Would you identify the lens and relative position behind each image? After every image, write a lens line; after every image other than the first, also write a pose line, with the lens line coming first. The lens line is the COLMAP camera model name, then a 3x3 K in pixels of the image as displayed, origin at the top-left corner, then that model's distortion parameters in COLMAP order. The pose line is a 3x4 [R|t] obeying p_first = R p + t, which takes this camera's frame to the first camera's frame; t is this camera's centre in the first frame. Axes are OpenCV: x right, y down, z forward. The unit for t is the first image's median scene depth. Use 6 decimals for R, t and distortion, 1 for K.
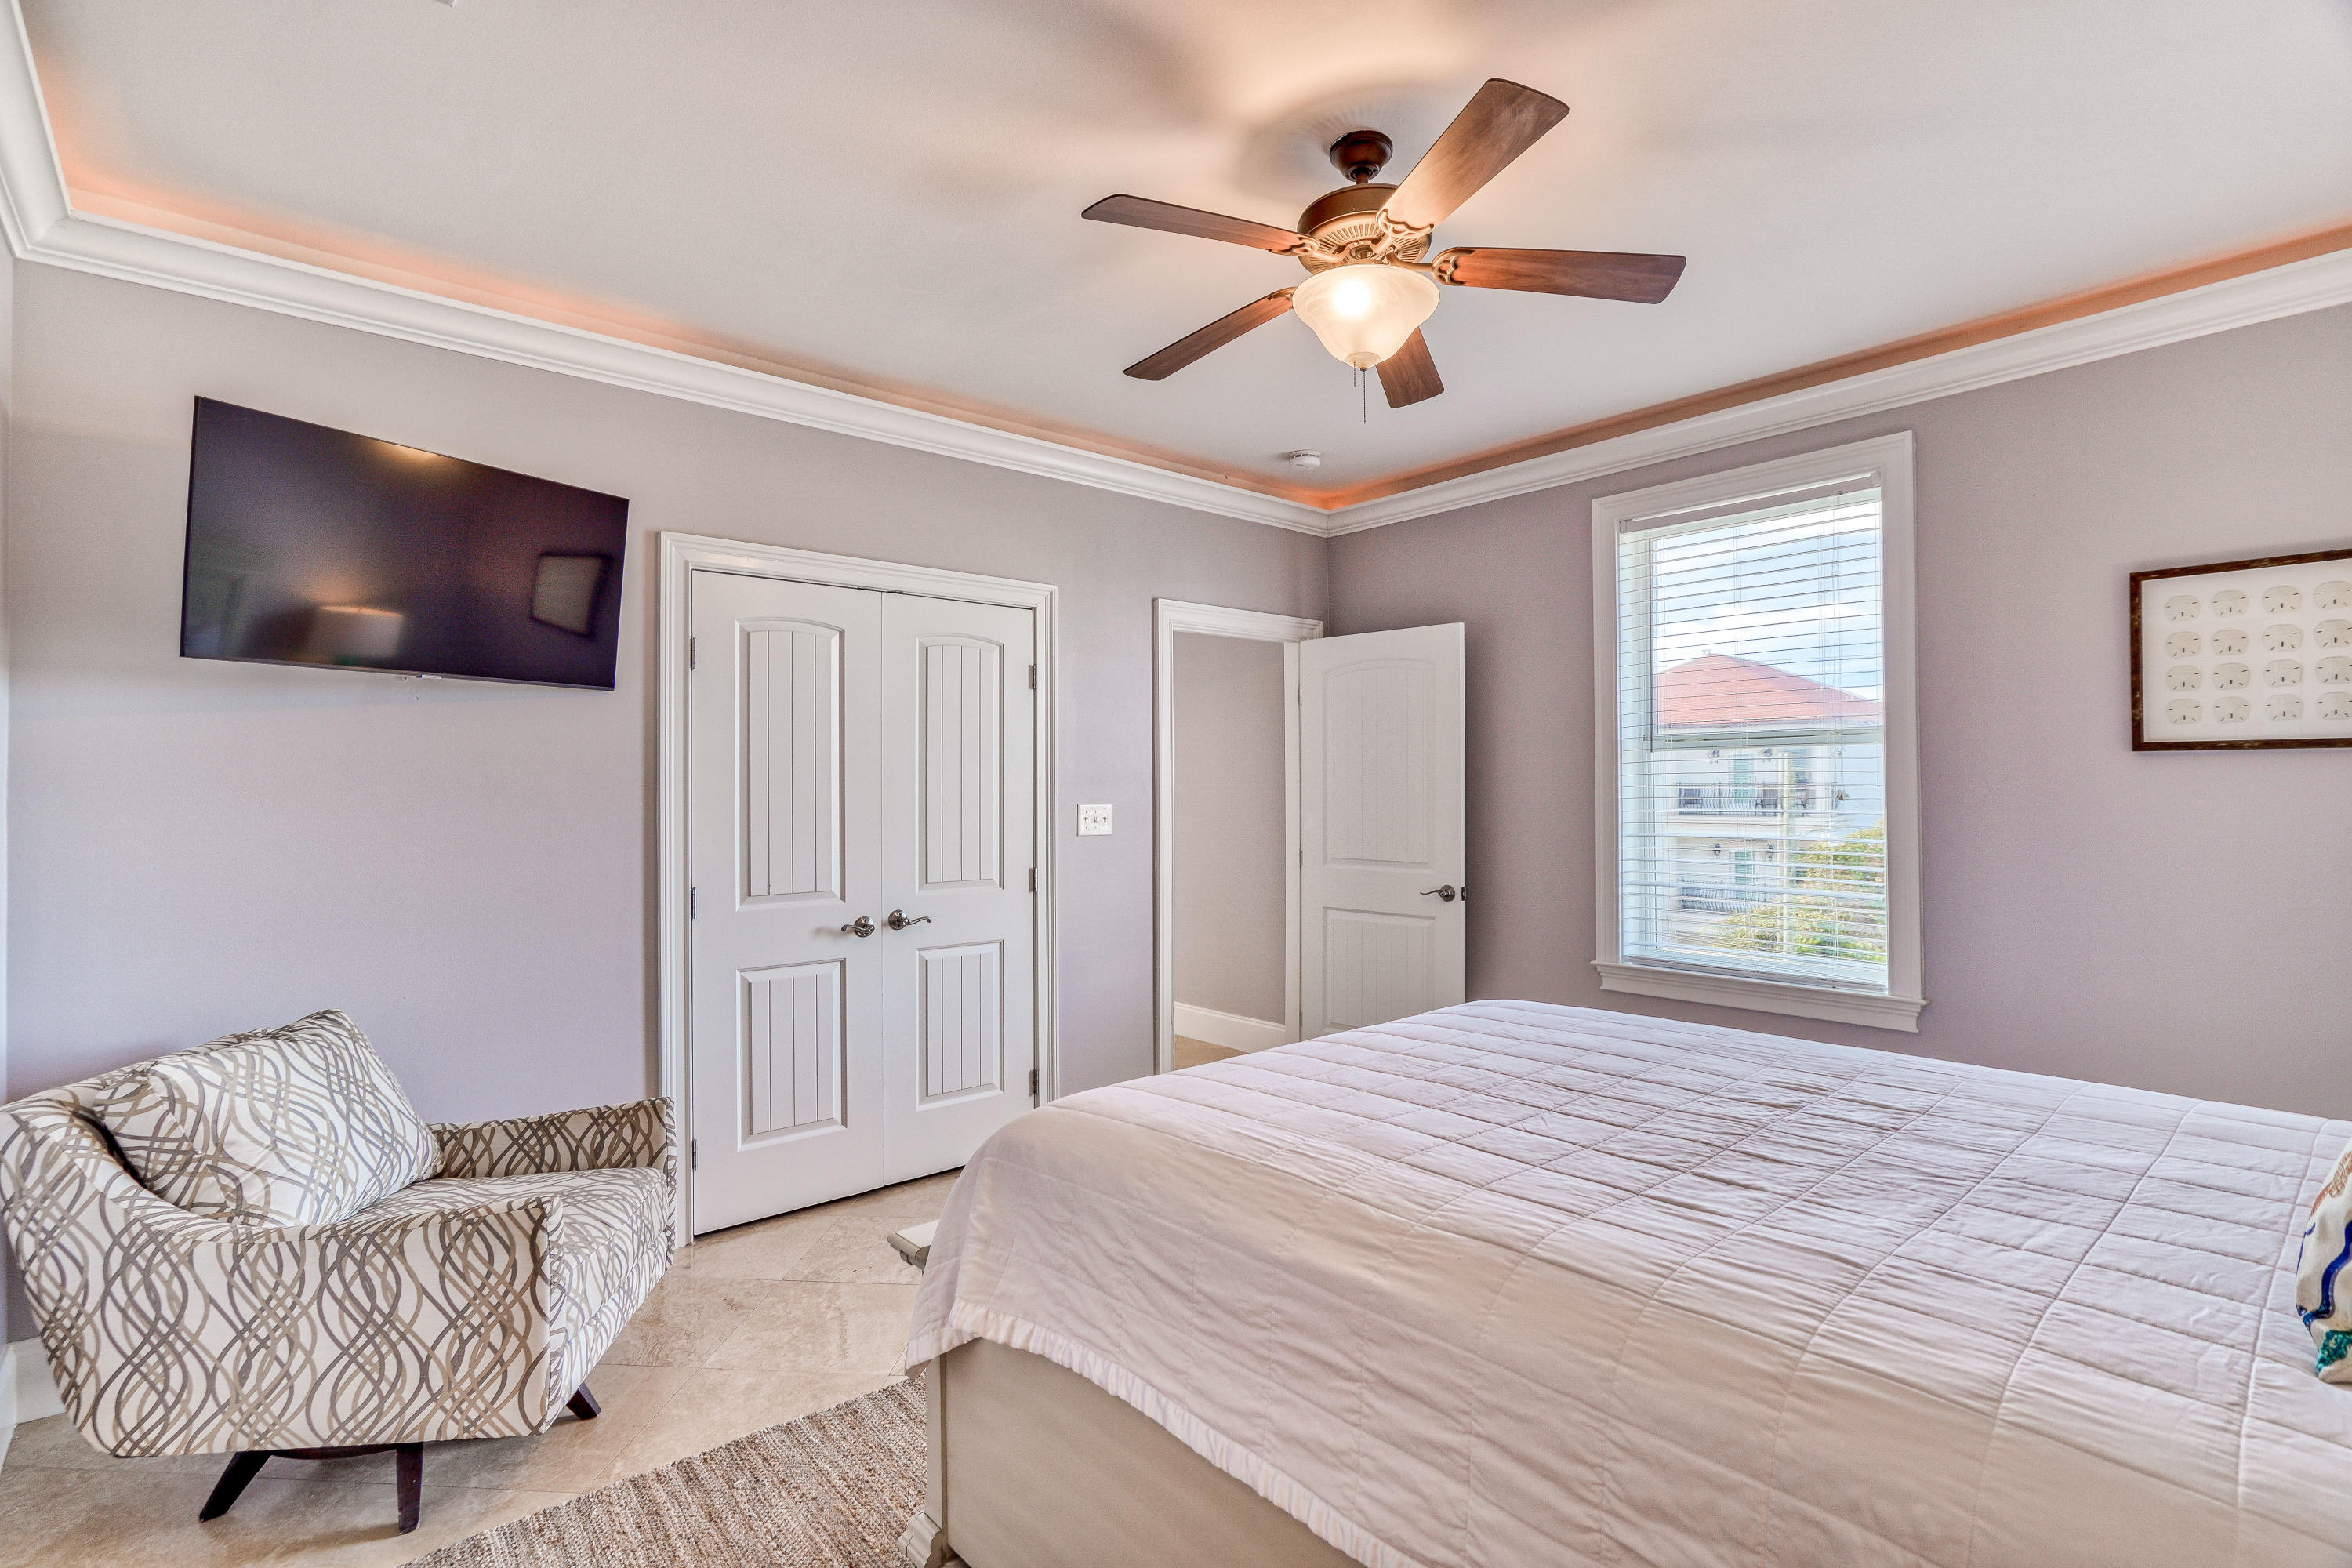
lens RADIAL K [[1096.2, 0, 1175.8], [0, 1096.2, 768.2], [0, 0, 1]] dist [-0.025815, 0.006349]
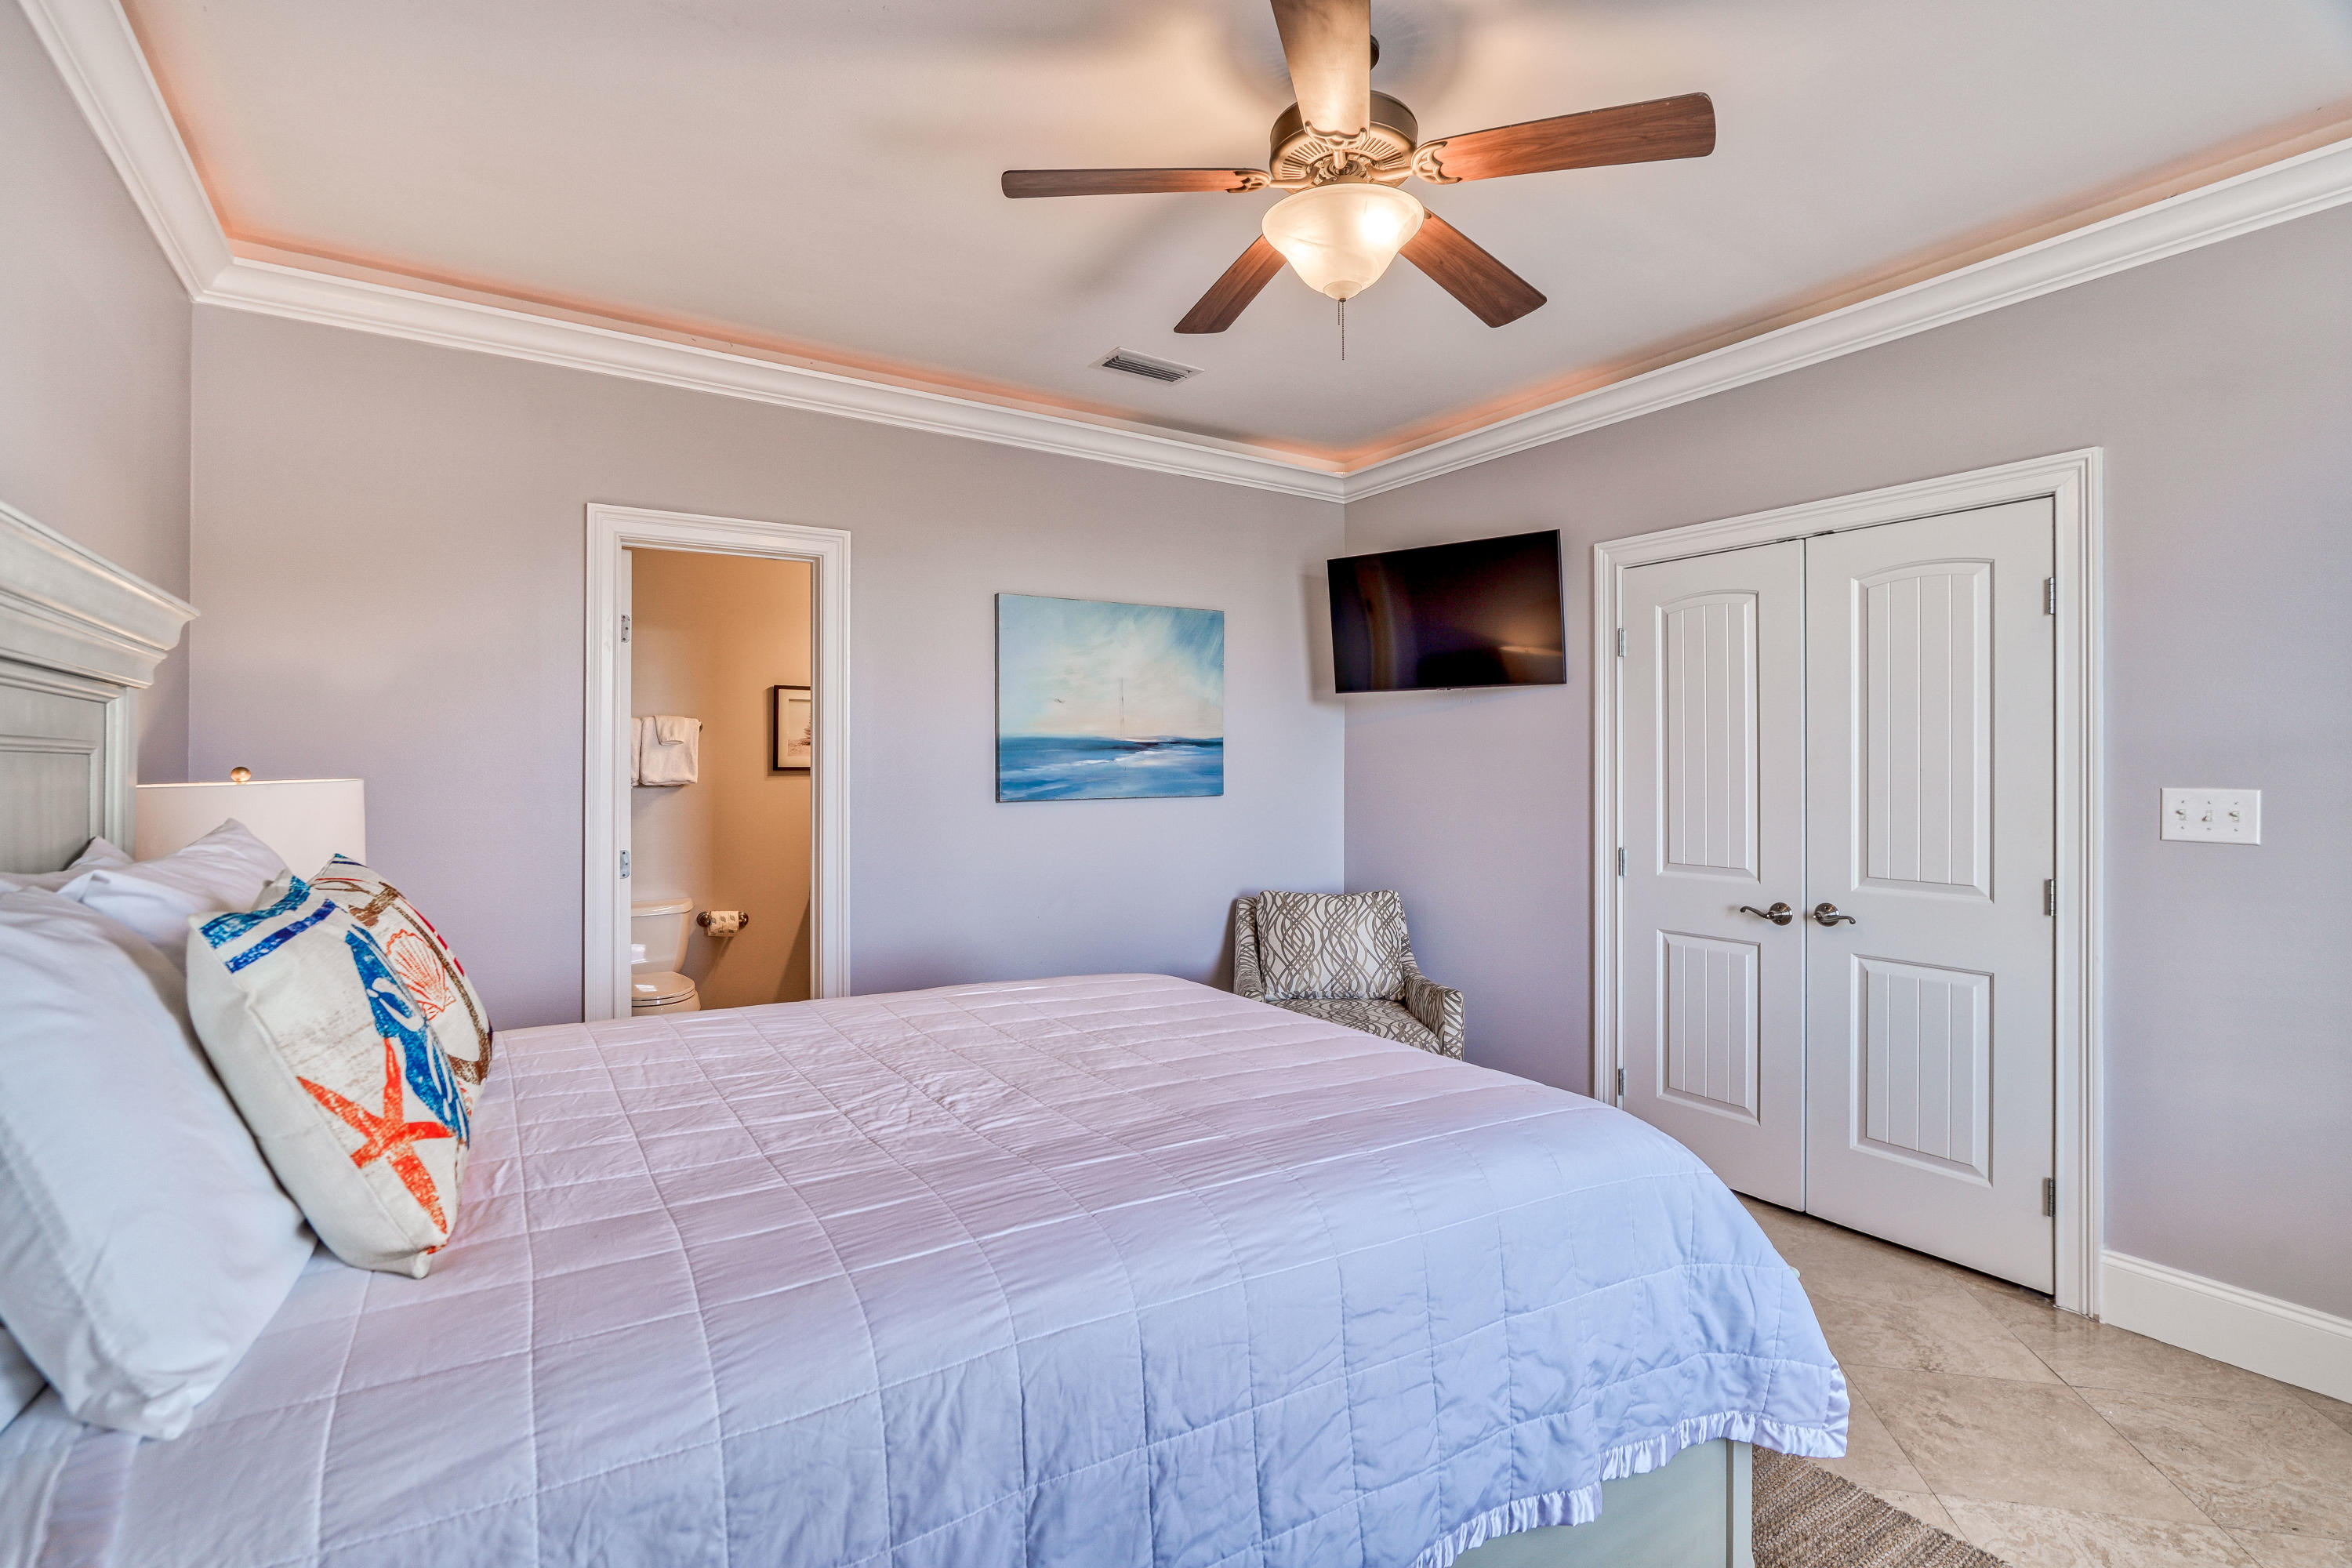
lens RADIAL K [[1096.2, 0, 1175.8], [0, 1096.2, 768.2], [0, 0, 1]] dist [-0.025815, 0.006349]
pose [[-0.150564, 0.009237, -0.988557, 0.702137], [0.021574, 0.999749, 0.006056, 0.007608], [0.988365, -0.020415, -0.150725, 0.656774]]
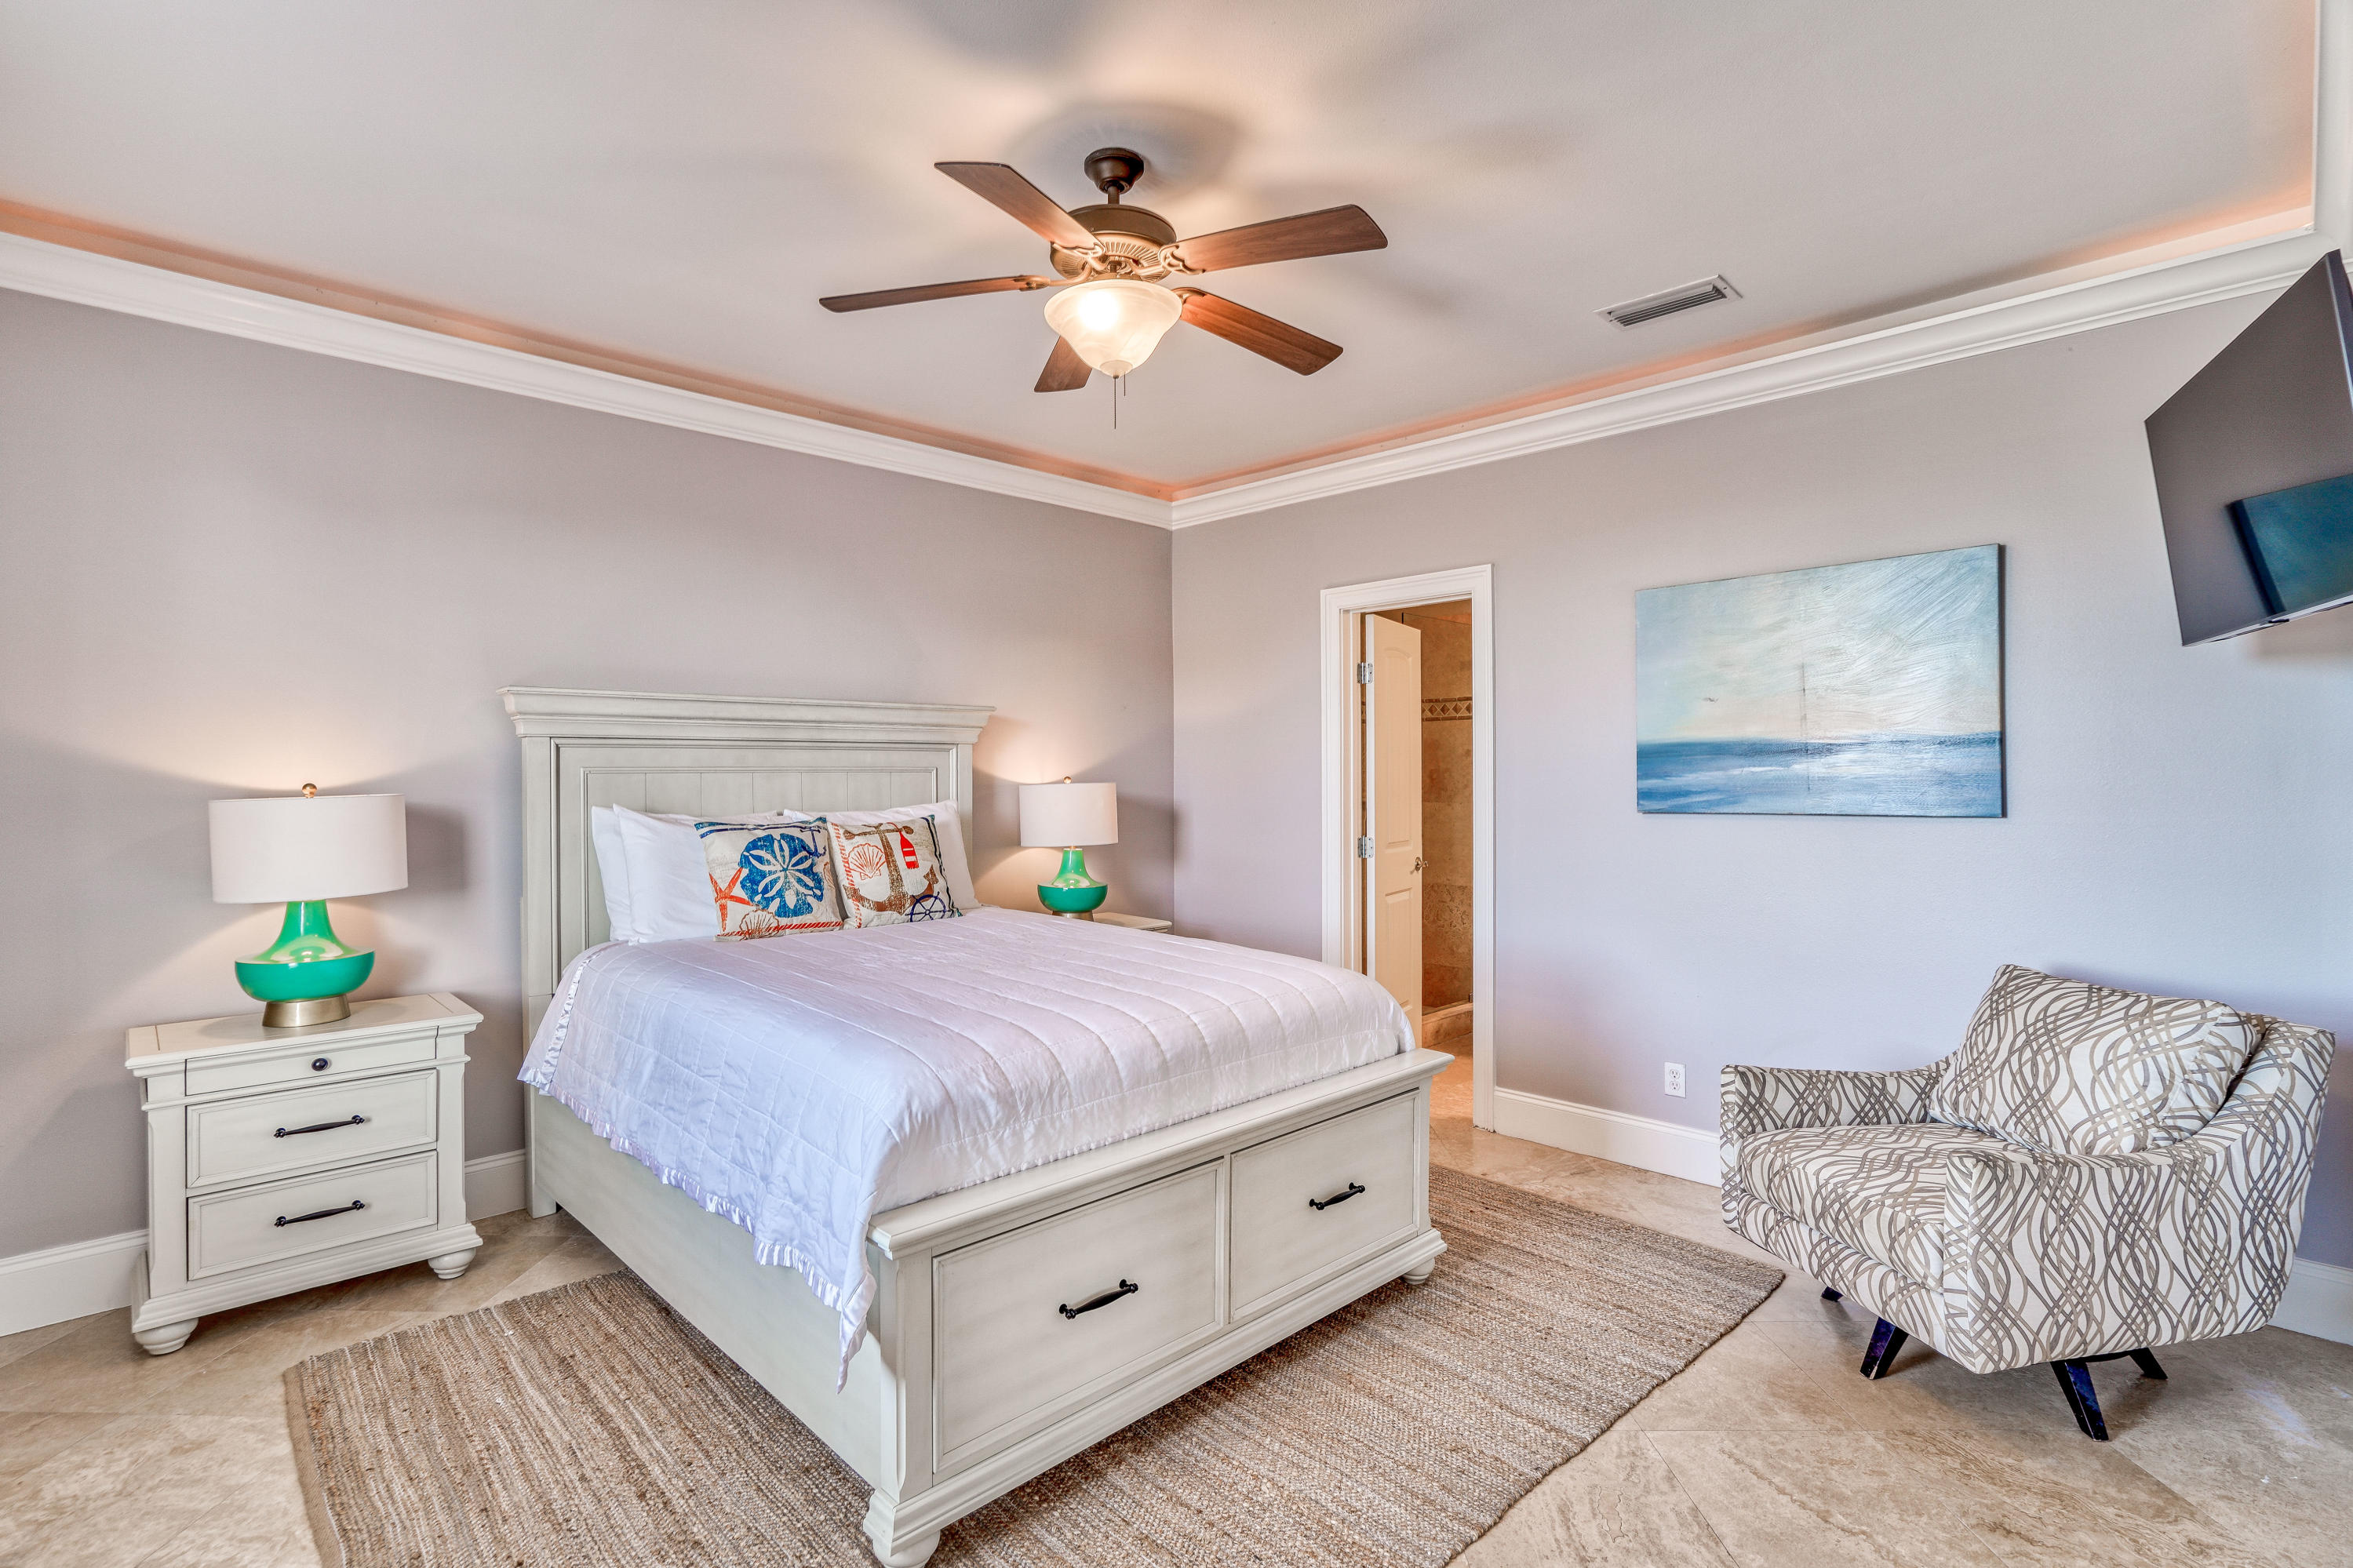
lens RADIAL K [[1113.9, 0, 1172.3], [0, 1113.9, 790.9], [0, 0, 1]] dist [-0.001478, 0.000865]
pose [[-0.997932, 0.009938, -0.063501, 0.123724], [0.010547, 0.999901, -0.009270, 0.029084], [0.063403, -0.009920, -0.997939, 1.357850]]
